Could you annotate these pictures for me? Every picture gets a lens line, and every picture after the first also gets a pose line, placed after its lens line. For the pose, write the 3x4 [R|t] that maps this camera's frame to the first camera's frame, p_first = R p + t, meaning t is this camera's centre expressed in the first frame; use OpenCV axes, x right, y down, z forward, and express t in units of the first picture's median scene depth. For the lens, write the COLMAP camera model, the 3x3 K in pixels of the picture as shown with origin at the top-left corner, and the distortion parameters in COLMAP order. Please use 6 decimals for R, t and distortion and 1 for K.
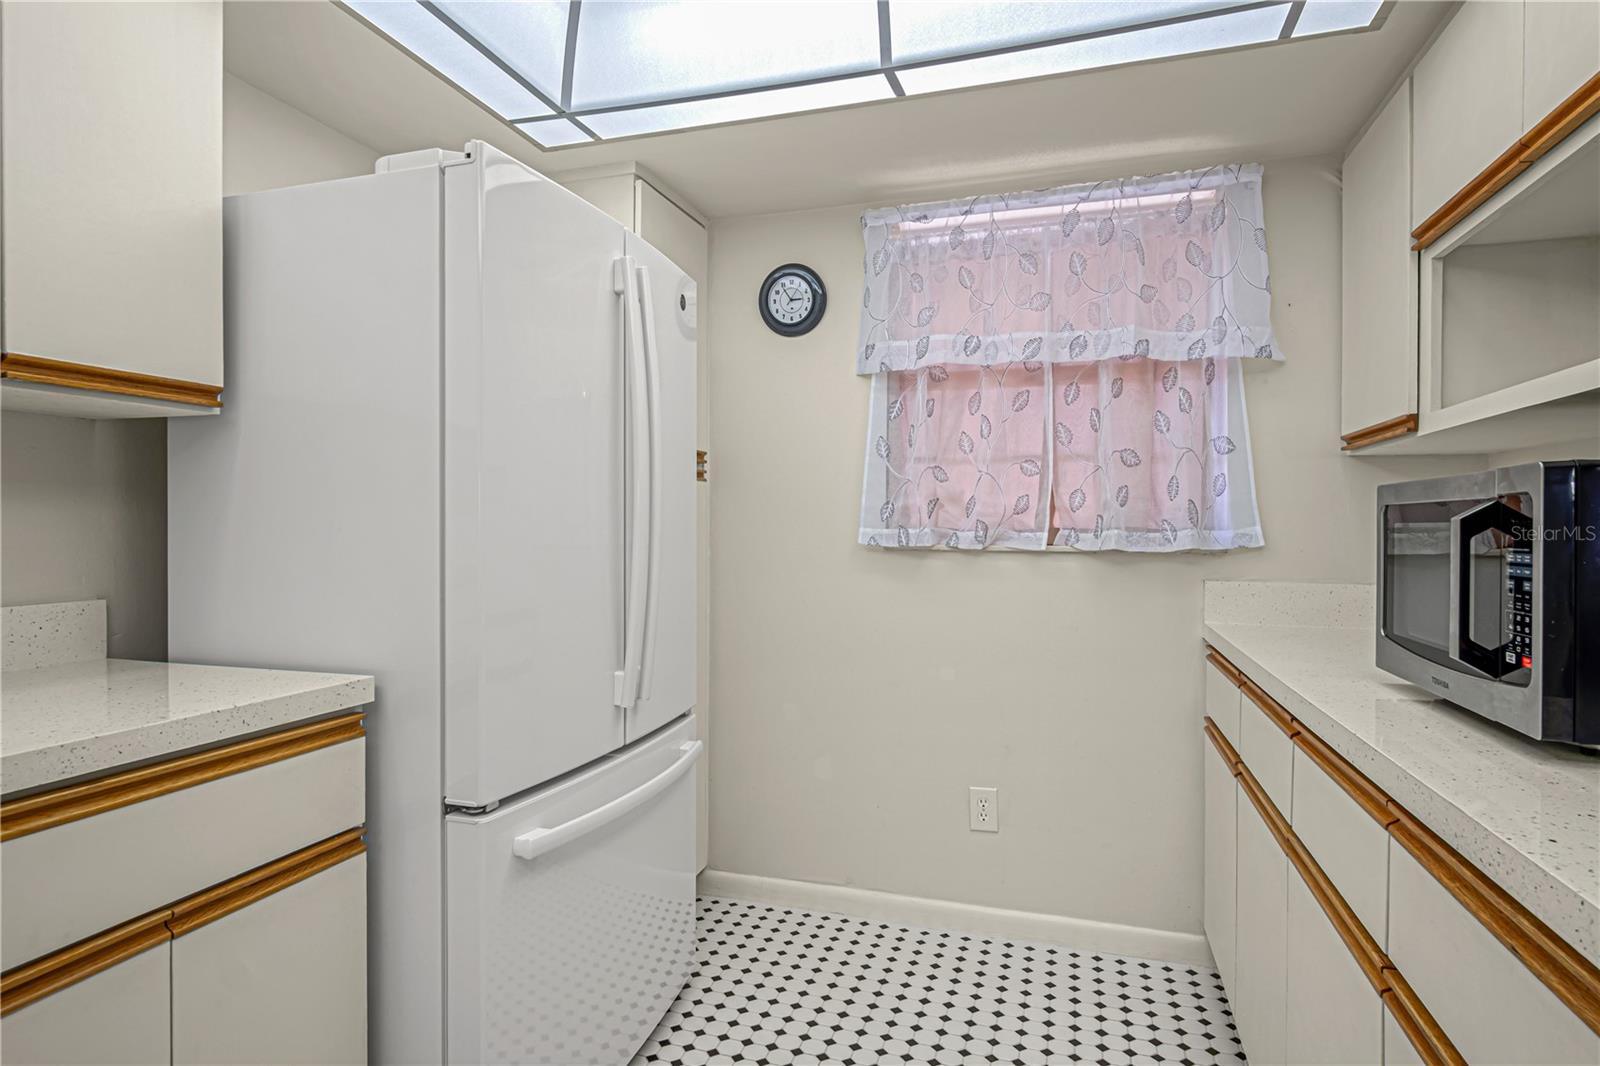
lens RADIAL K [[865.6, 0, 795.8], [0, 865.6, 529.5], [0, 0, 1]] dist [-0.022149, -0.001123]
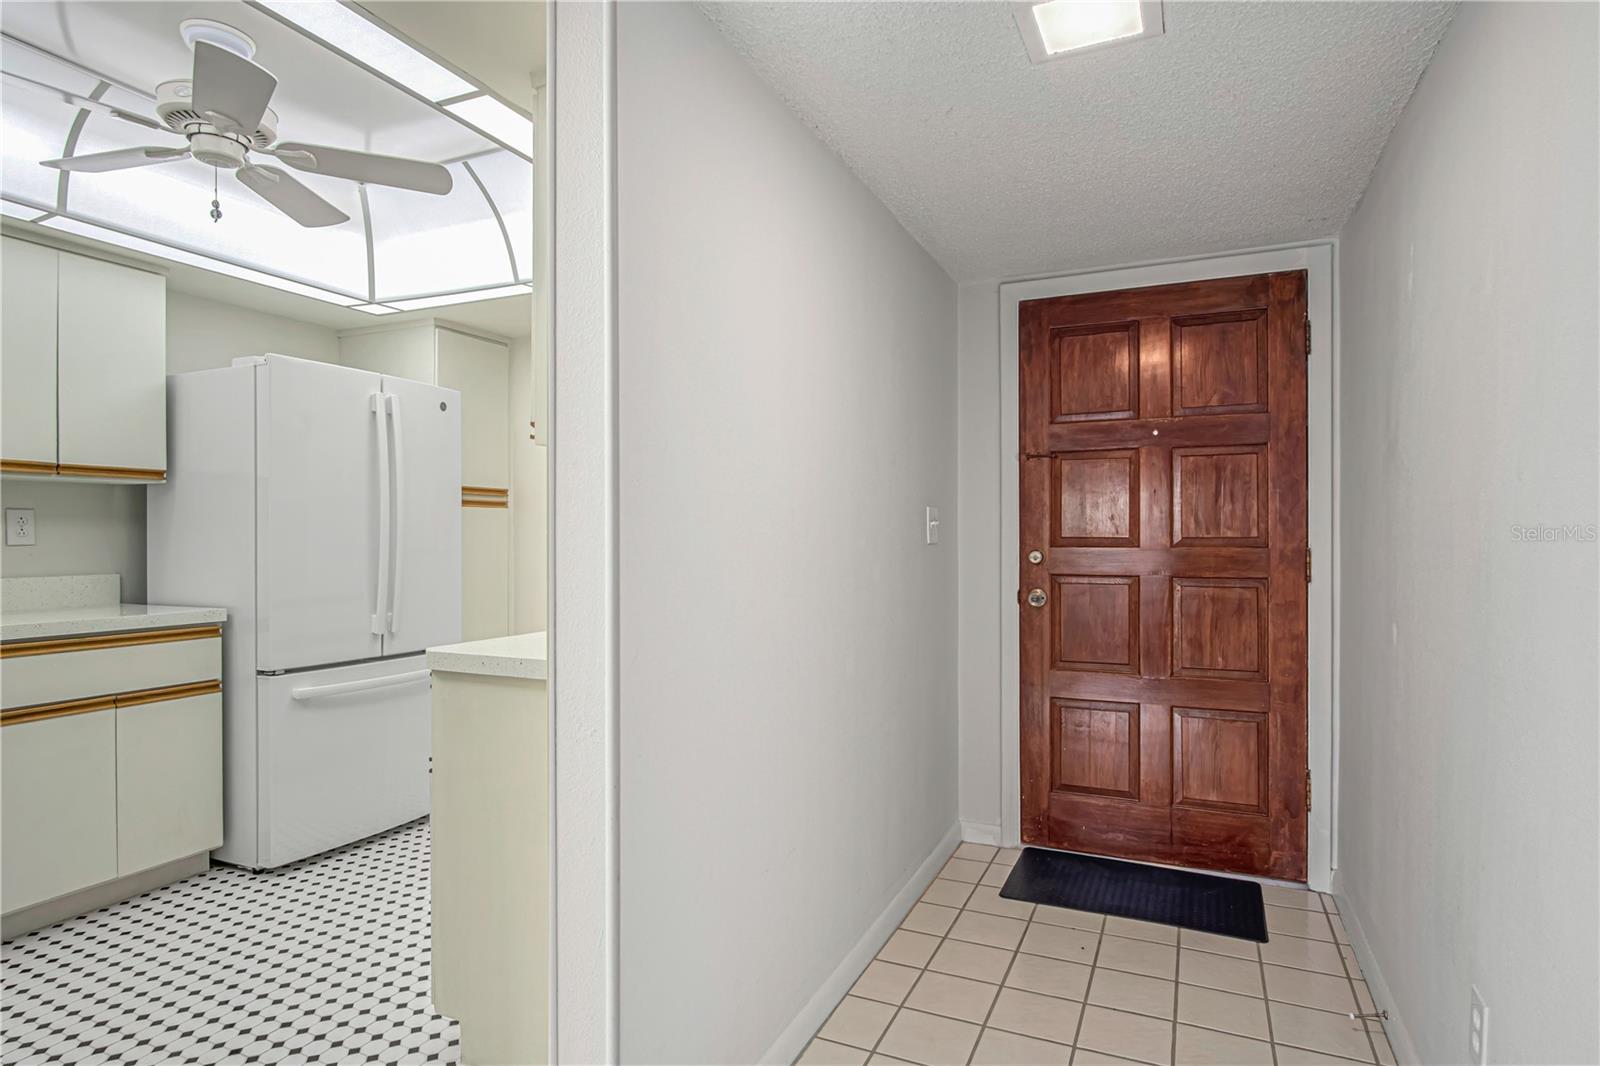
lens RADIAL K [[865.6, 0, 807.0], [0, 865.6, 539.1], [0, 0, 1]] dist [-0.022149, -0.001123]
pose [[0.994394, -0.000929, -0.105732, 1.094008], [0.000687, 0.999997, -0.002333, 0.006068], [0.105734, 0.002247, 0.994392, -0.892016]]
